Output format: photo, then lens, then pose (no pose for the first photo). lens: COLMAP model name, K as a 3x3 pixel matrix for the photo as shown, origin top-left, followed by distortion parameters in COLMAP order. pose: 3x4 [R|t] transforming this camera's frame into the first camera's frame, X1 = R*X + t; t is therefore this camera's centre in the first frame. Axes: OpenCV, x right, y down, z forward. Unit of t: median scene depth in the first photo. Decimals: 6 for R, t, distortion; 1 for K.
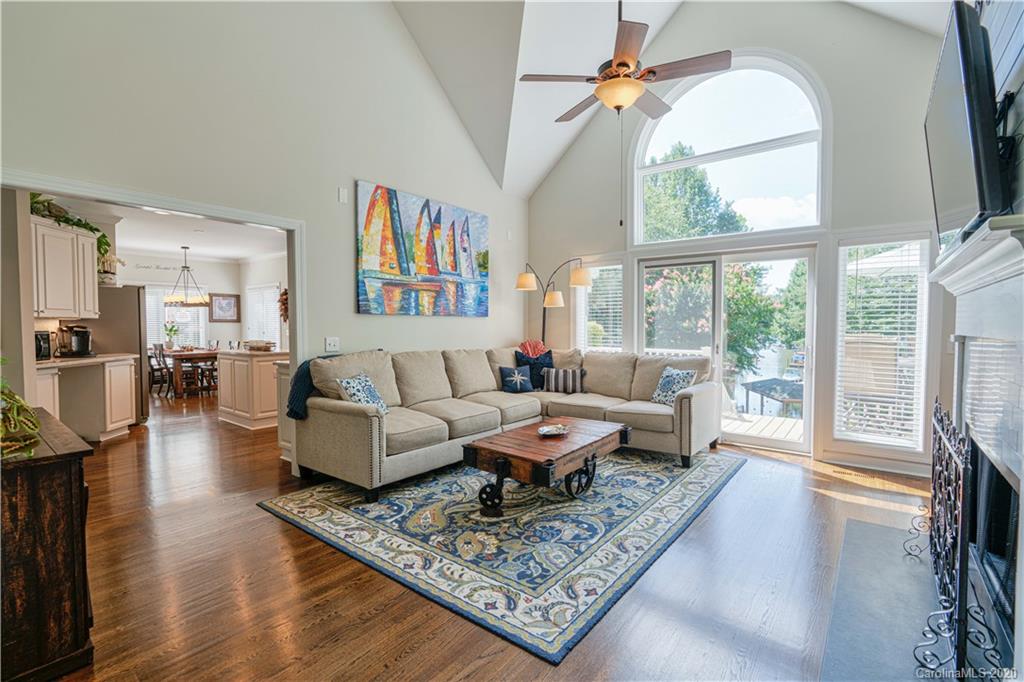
lens RADIAL K [[470.1, 0, 509.1], [0, 470.1, 343.8], [0, 0, 1]] dist [-0.012394, 0.005741]
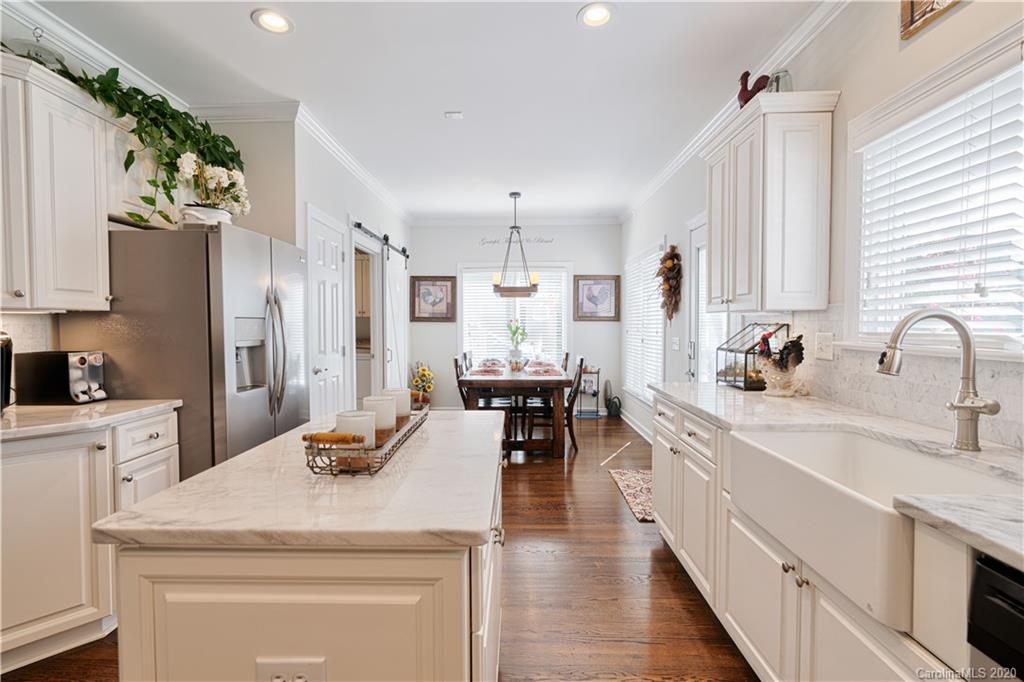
lens RADIAL K [[470.1, 0, 509.9], [0, 470.1, 336.4], [0, 0, 1]] dist [-0.012394, 0.005741]
pose [[0.609807, 0.014001, -0.792427, -0.460766], [-0.027342, 0.999620, -0.003380, -0.050655], [0.792078, 0.023728, 0.609958, 1.305086]]
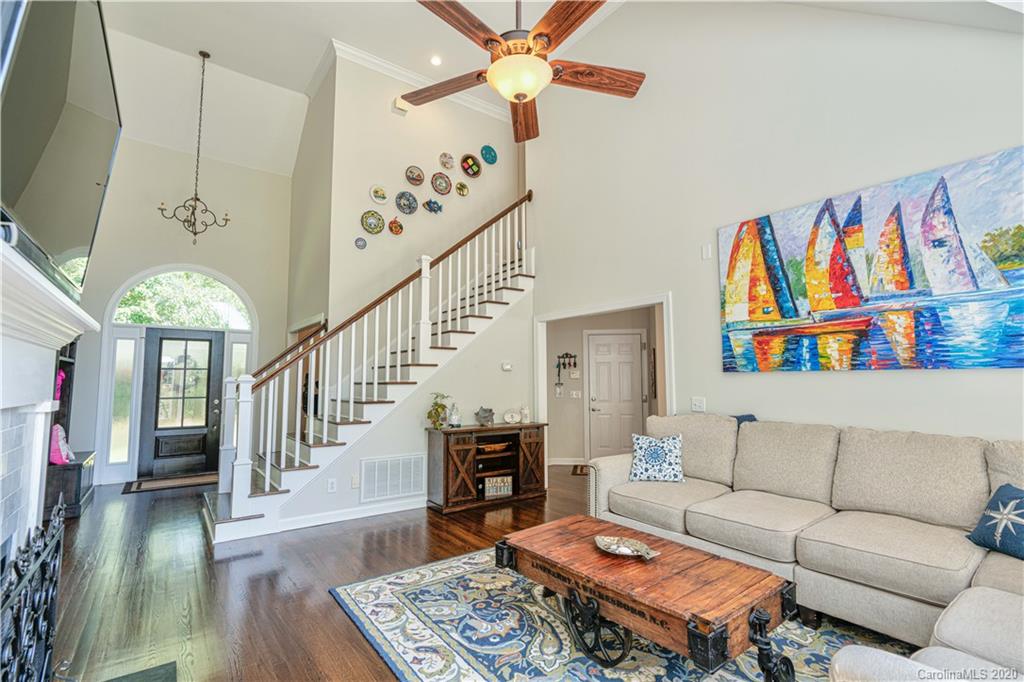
lens RADIAL K [[470.1, 0, 508.7], [0, 470.1, 337.8], [0, 0, 1]] dist [-0.012394, 0.005741]
pose [[-0.271329, -0.093756, -0.957909, 0.661361], [-0.042321, 0.995444, -0.085442, -0.035734], [0.961556, 0.017357, -0.274061, 0.849238]]
